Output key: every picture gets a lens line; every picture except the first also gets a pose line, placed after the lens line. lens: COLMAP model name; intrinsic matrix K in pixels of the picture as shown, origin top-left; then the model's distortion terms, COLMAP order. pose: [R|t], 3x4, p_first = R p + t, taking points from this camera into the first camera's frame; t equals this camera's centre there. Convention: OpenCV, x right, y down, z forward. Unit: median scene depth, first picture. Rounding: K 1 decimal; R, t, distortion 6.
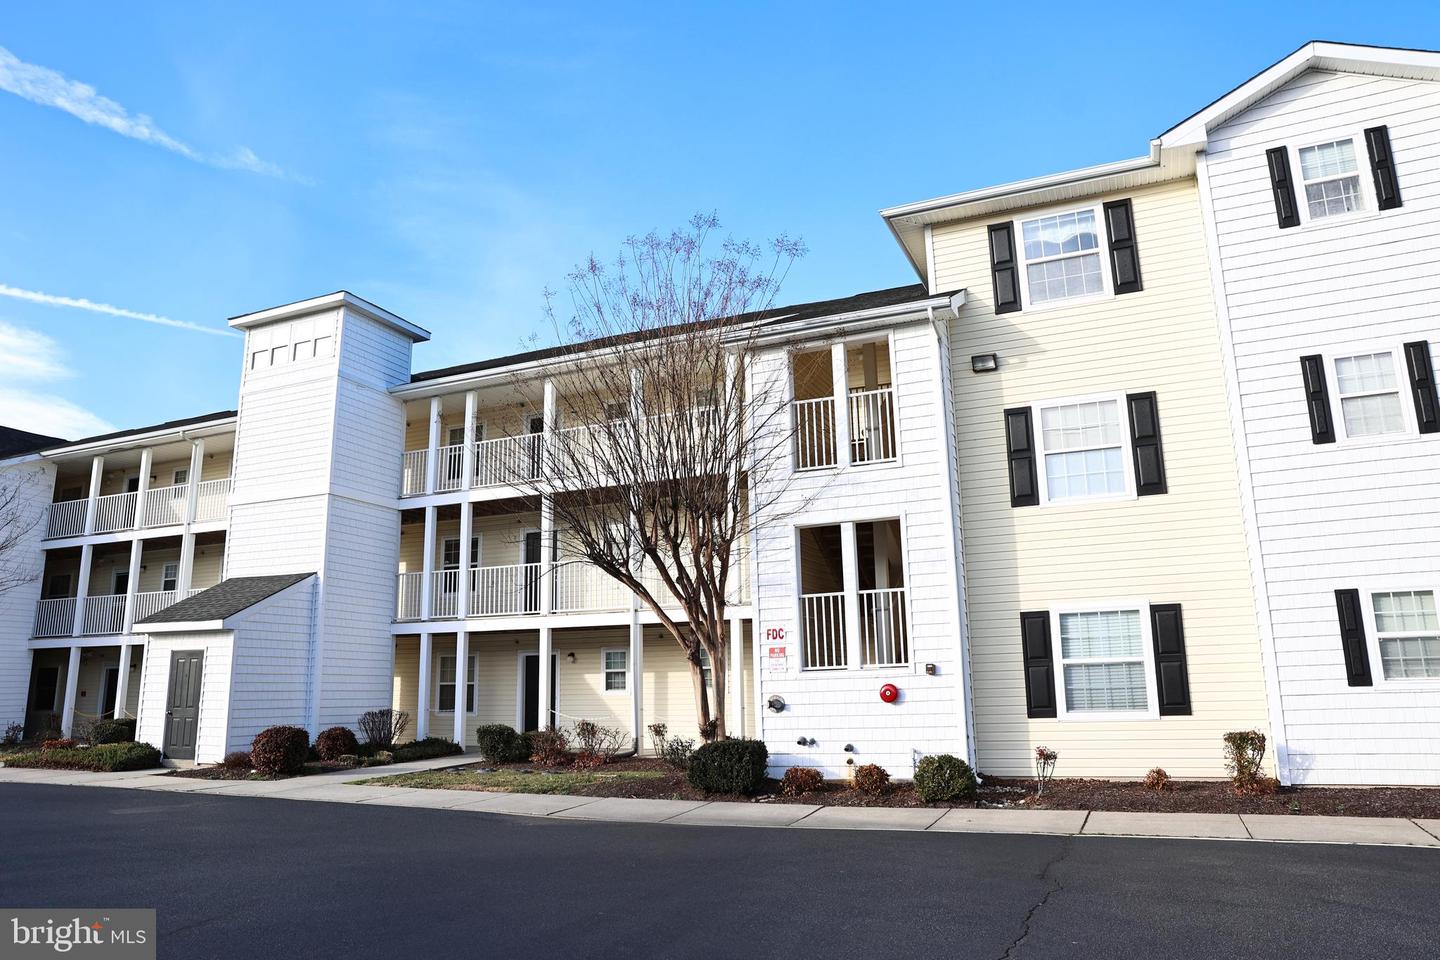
lens RADIAL K [[1005.9, 0, 719.7], [0, 1005.9, 466.8], [0, 0, 1]] dist [-0.098562, 0.069965]
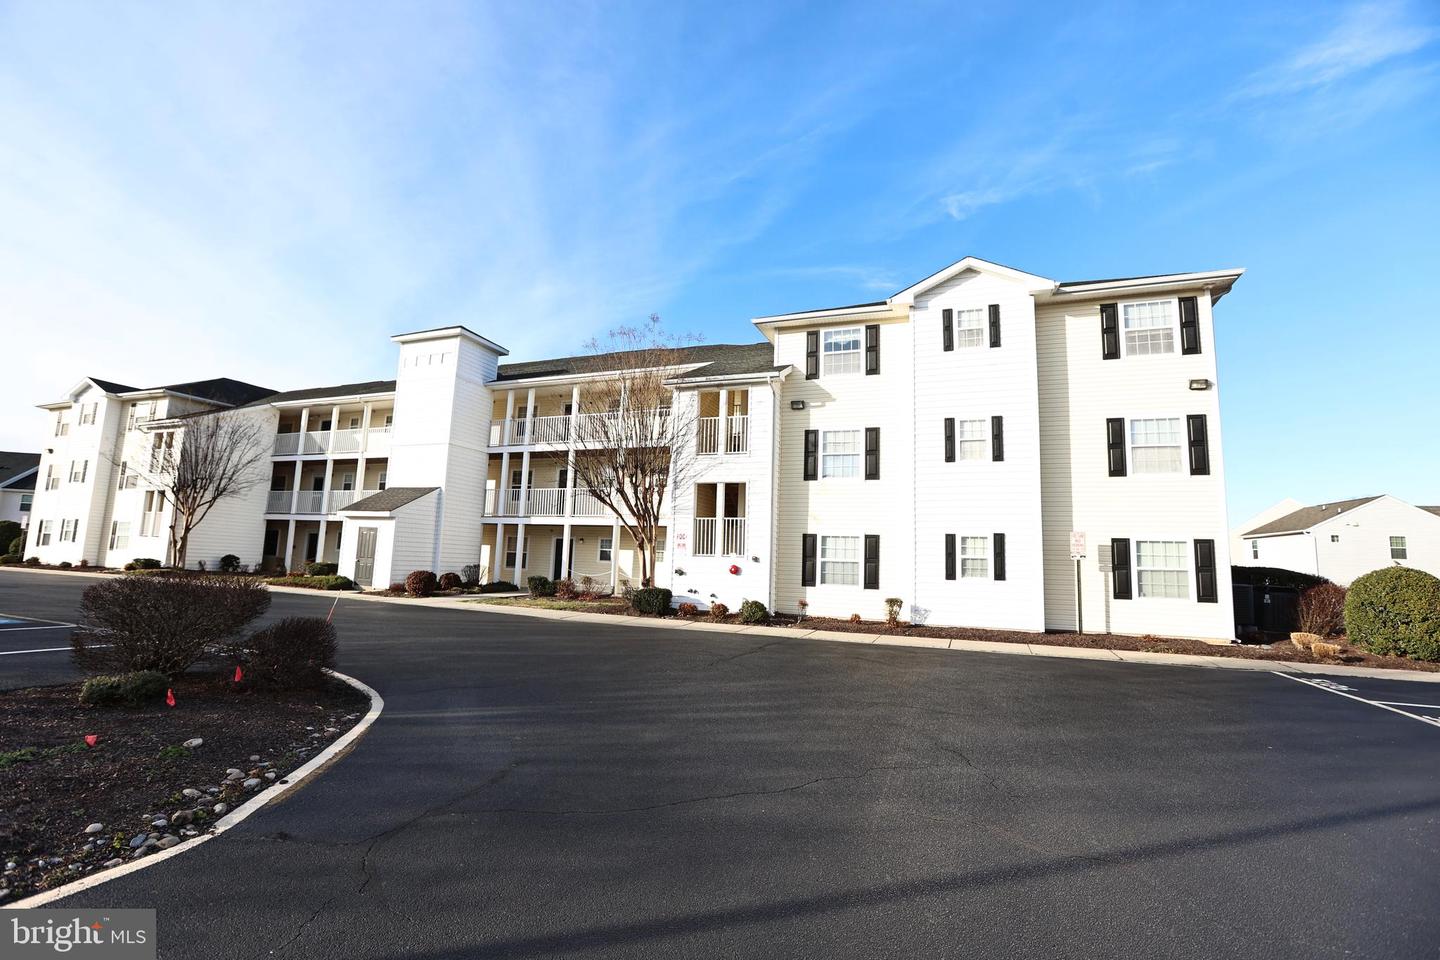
lens RADIAL K [[658.2, 0, 715.8], [0, 658.2, 479.3], [0, 0, 1]] dist [-0.046847, 0.015934]
pose [[0.997558, 0.060106, 0.035584, 0.070377], [-0.063055, 0.994072, 0.088566, -0.064874], [-0.030050, -0.090593, 0.995435, -0.284615]]
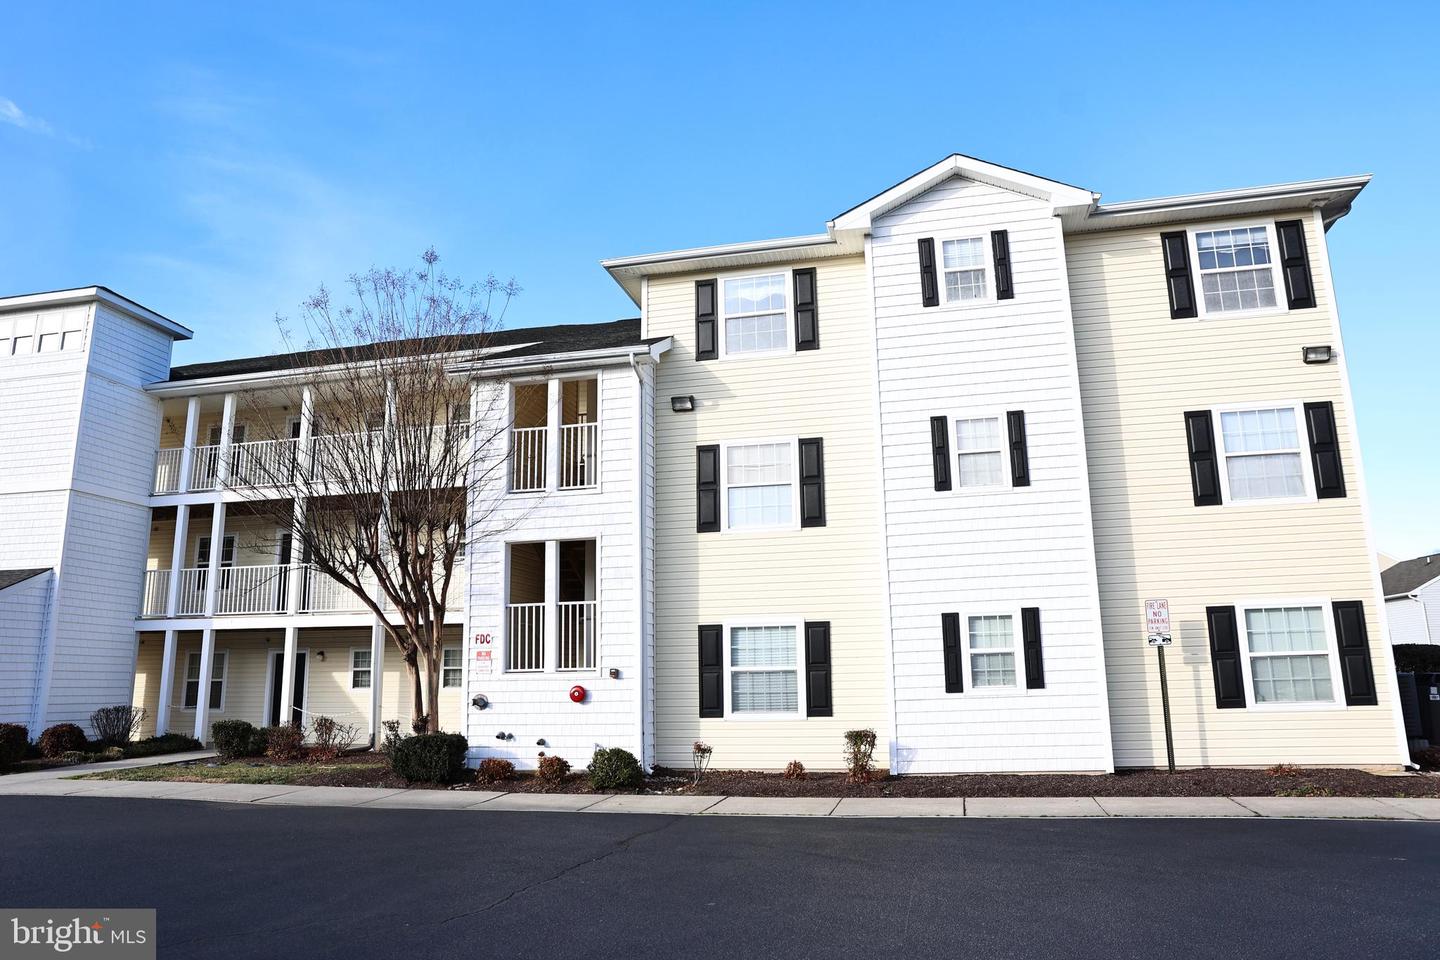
lens RADIAL K [[1005.9, 0, 721.2], [0, 1005.9, 472.9], [0, 0, 1]] dist [-0.098562, 0.069965]
pose [[0.982076, 0.043540, 0.183390, 0.103777], [-0.044261, 0.999020, -0.000160, -0.027815], [-0.183217, -0.007960, 0.983040, -0.128584]]
